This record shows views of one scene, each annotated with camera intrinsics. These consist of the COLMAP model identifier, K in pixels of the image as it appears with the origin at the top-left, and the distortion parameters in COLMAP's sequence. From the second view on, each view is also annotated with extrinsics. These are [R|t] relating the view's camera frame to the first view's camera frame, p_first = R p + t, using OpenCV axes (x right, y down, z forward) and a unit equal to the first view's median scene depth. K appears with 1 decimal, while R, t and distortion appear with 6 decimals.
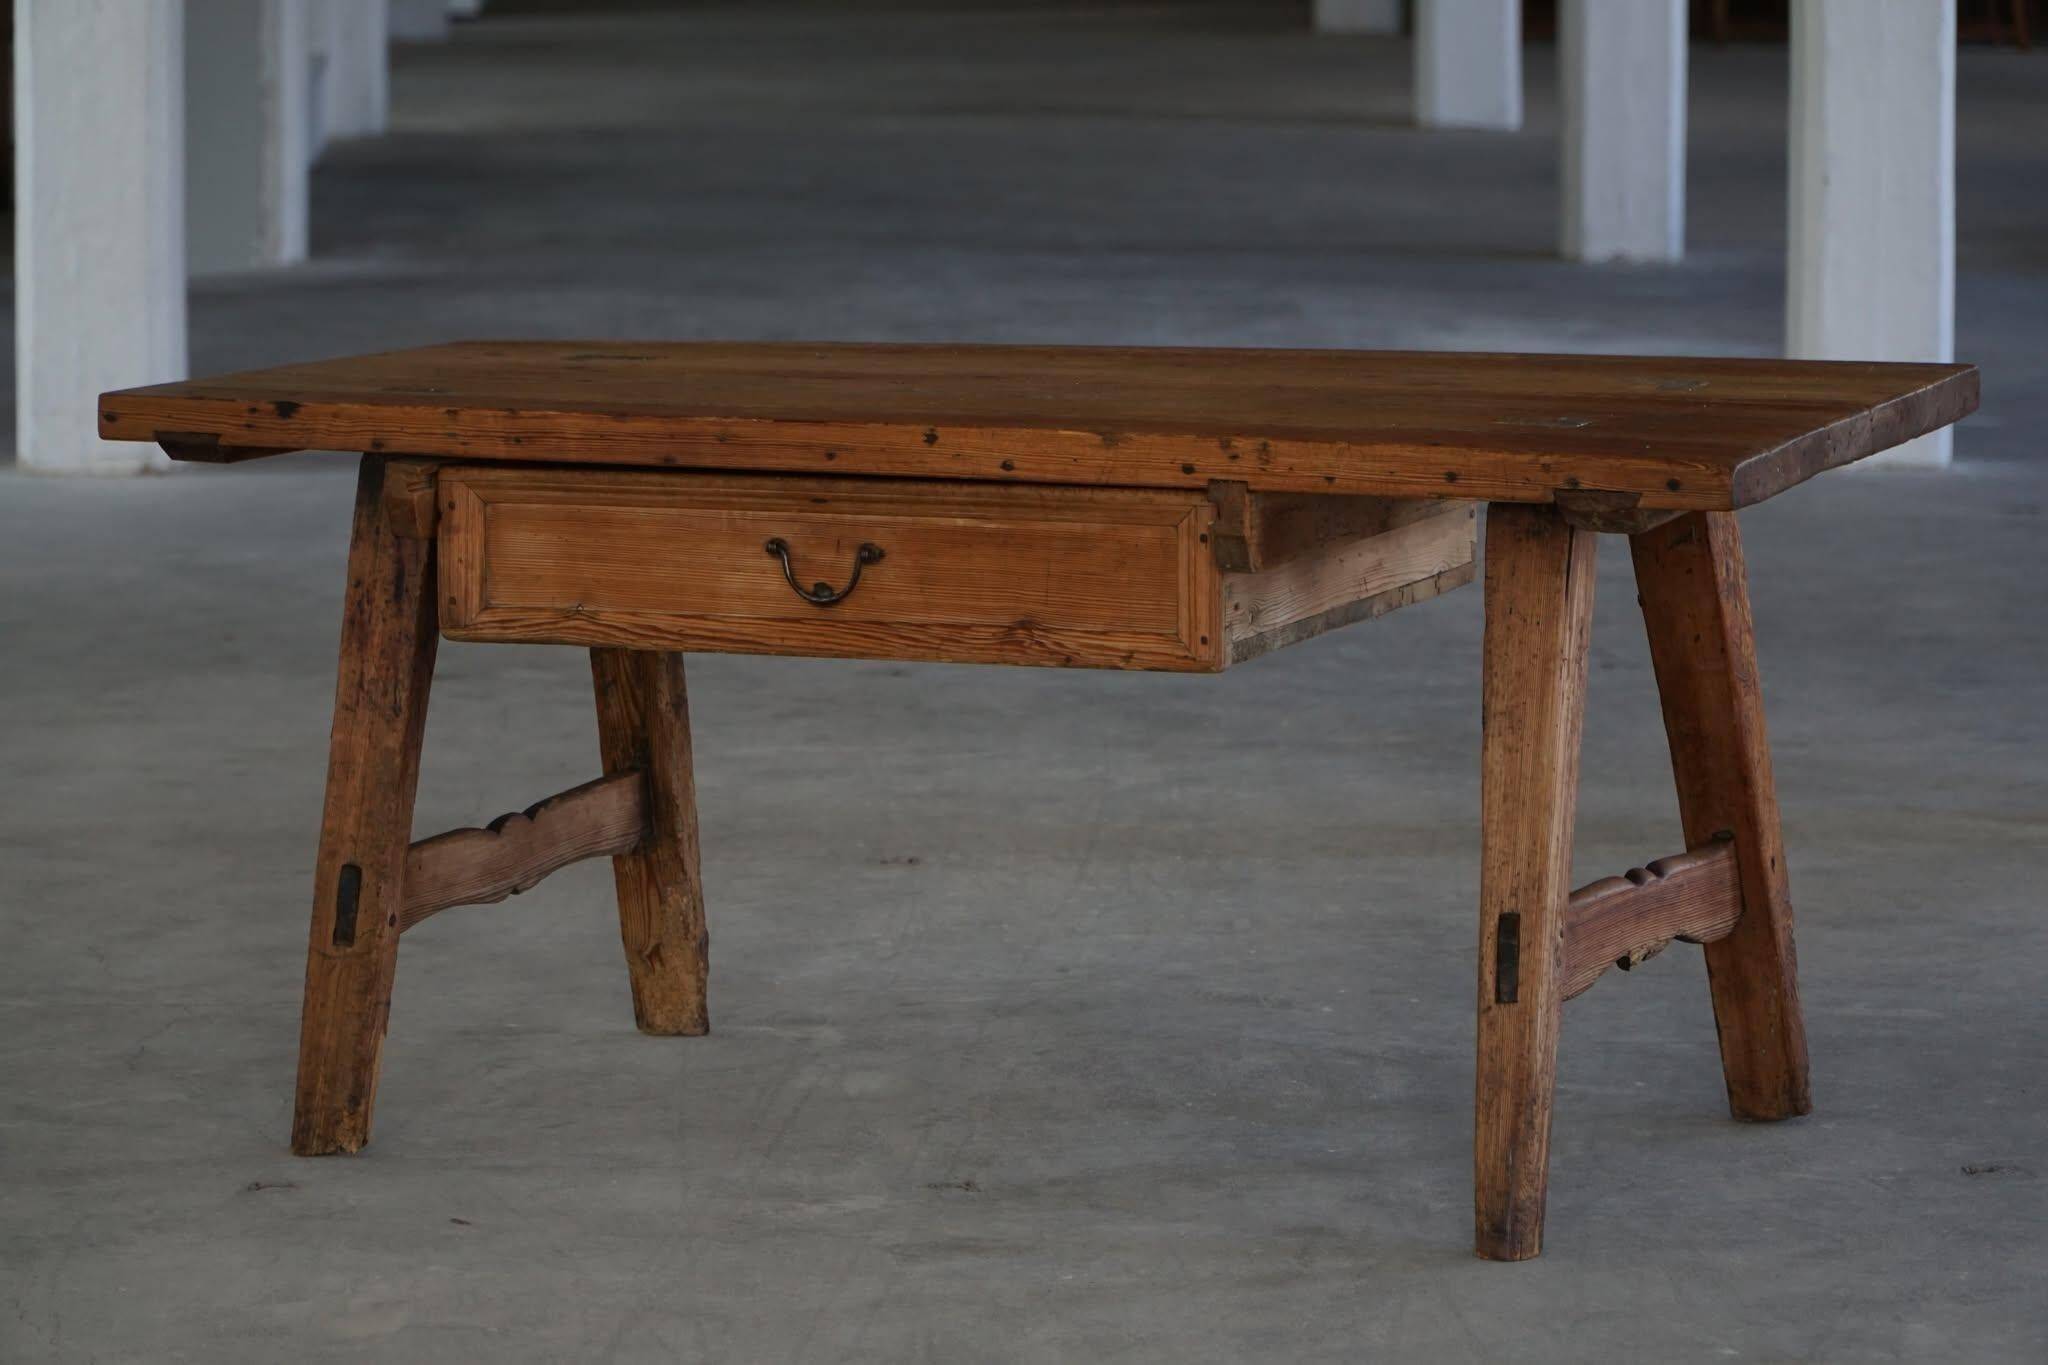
lens RADIAL K [[7745.3, 0, 1018.6], [0, 7745.3, 609.4], [0, 0, 1]] dist [-0.874914, 0.000000]
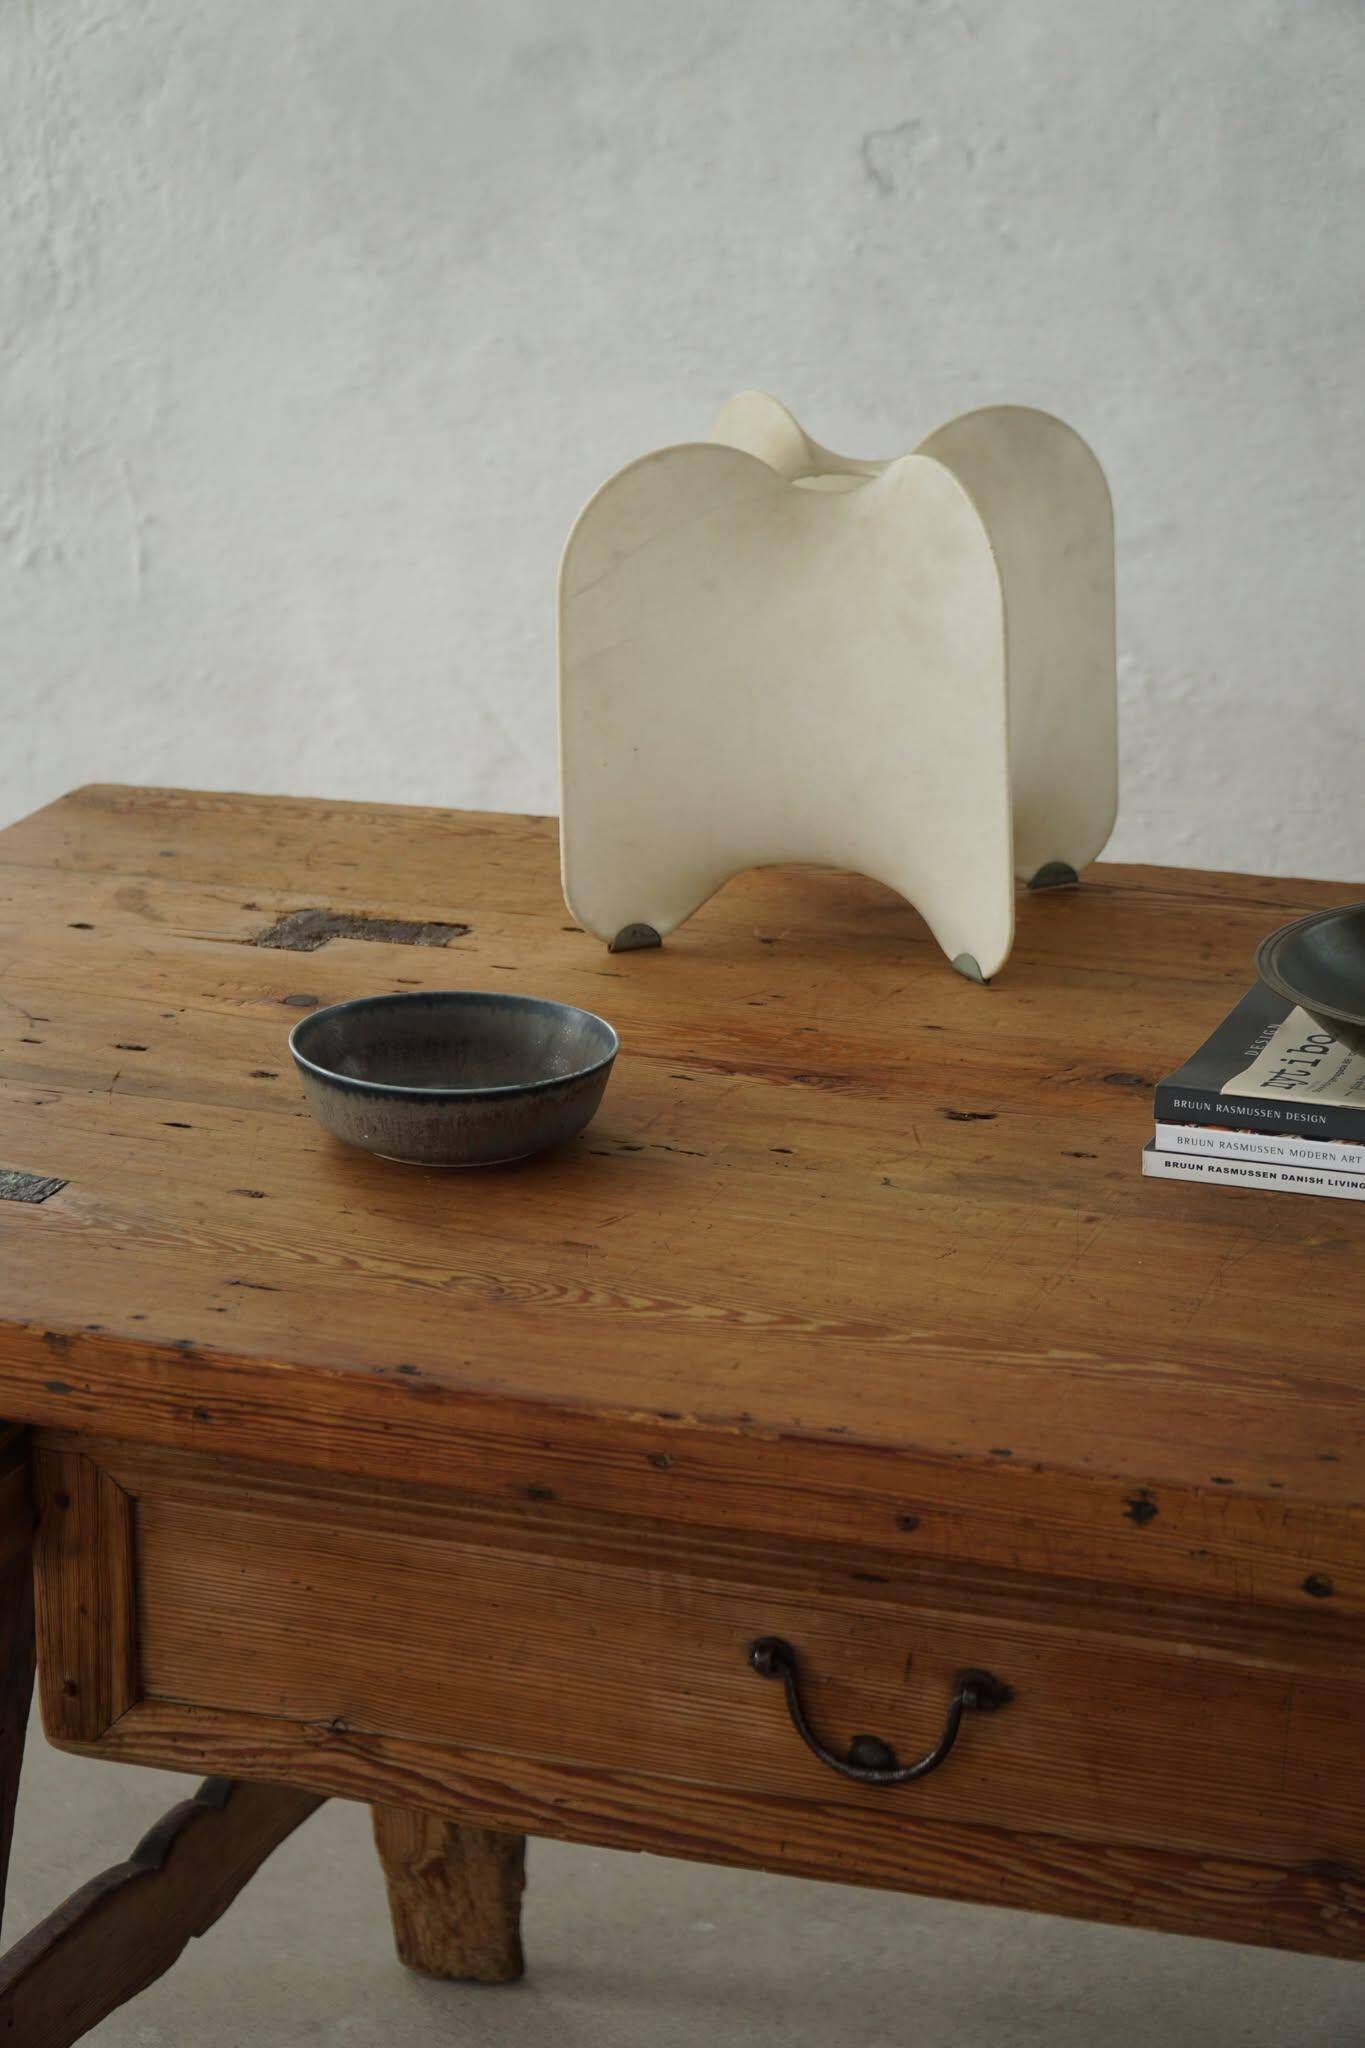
lens RADIAL K [[5830.0, 0, 675.1], [0, 5830.0, 1026.0], [0, 0, 1]] dist [-0.282619, 0.000000]
pose [[0.999499, -0.001842, 0.031602, -0.047880], [-0.004725, 0.978440, 0.206477, -0.116262], [-0.031301, -0.206523, 0.977941, 0.668751]]
